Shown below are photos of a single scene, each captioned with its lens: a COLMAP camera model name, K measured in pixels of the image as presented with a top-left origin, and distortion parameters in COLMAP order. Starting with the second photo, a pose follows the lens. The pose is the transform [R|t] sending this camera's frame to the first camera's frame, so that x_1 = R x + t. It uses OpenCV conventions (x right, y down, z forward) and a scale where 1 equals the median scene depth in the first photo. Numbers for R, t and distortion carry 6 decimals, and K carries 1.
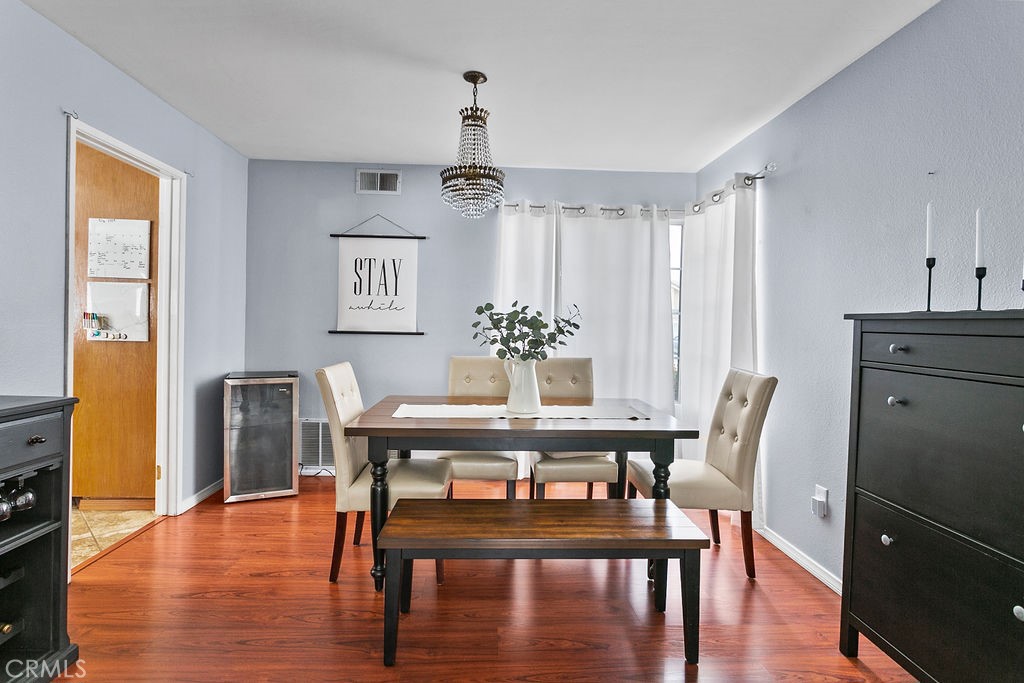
lens RADIAL K [[497.0, 0, 508.2], [0, 497.0, 328.4], [0, 0, 1]] dist [-0.001721, 0.001209]
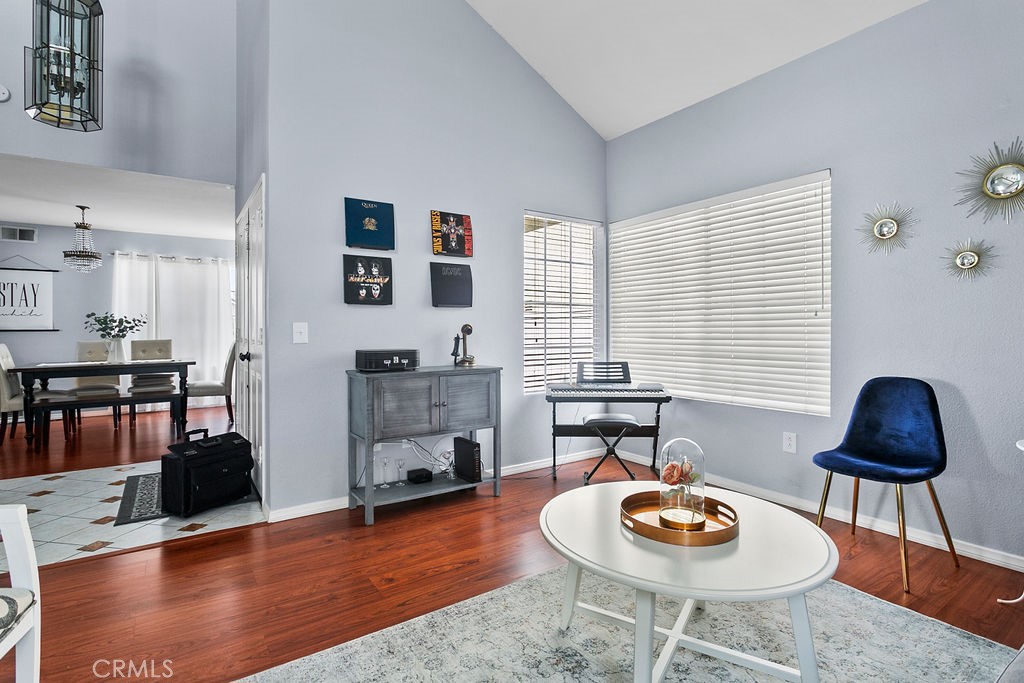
lens RADIAL K [[497.0, 0, 508.2], [0, 497.0, 328.4], [0, 0, 1]] dist [-0.001721, 0.001209]
pose [[0.854294, -0.023390, 0.519263, 0.284198], [0.023759, 0.999700, 0.005942, 0.036523], [-0.519246, 0.007261, 0.854594, -1.349973]]
